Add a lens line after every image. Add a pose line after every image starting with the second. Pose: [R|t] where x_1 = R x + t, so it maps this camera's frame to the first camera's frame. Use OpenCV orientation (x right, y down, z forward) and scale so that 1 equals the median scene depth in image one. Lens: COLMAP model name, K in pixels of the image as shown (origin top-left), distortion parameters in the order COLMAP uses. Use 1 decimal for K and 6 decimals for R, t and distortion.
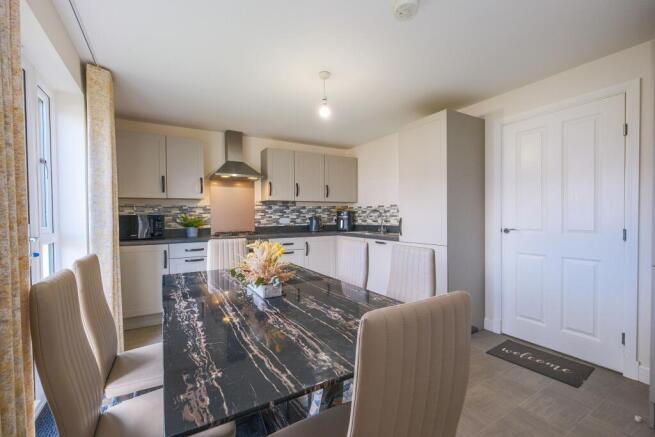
lens RADIAL K [[284.3, 0, 329.2], [0, 284.3, 221.6], [0, 0, 1]] dist [-0.003413, -0.000522]
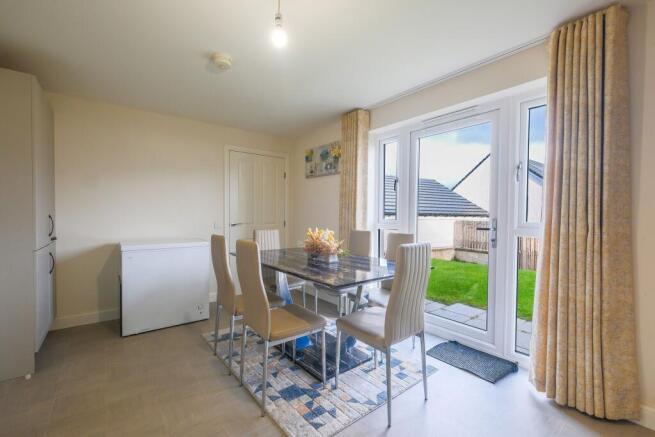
lens RADIAL K [[284.3, 0, 329.2], [0, 284.3, 221.6], [0, 0, 1]] dist [-0.003413, -0.000522]
pose [[-0.991054, 0.005177, -0.133364, -0.021036], [-0.000245, 0.999175, 0.040608, -0.013969], [0.133464, 0.040278, -0.990235, 0.897020]]
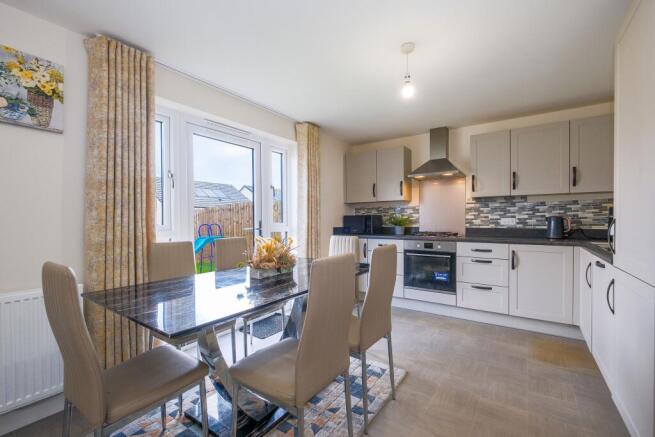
lens RADIAL K [[284.3, 0, 329.2], [0, 284.3, 221.6], [0, 0, 1]] dist [-0.003413, -0.000522]
pose [[0.415032, 0.017103, -0.909646, 0.365602], [-0.013166, 0.999832, 0.012792, -0.006733], [0.909711, 0.006667, 0.415188, 0.240663]]
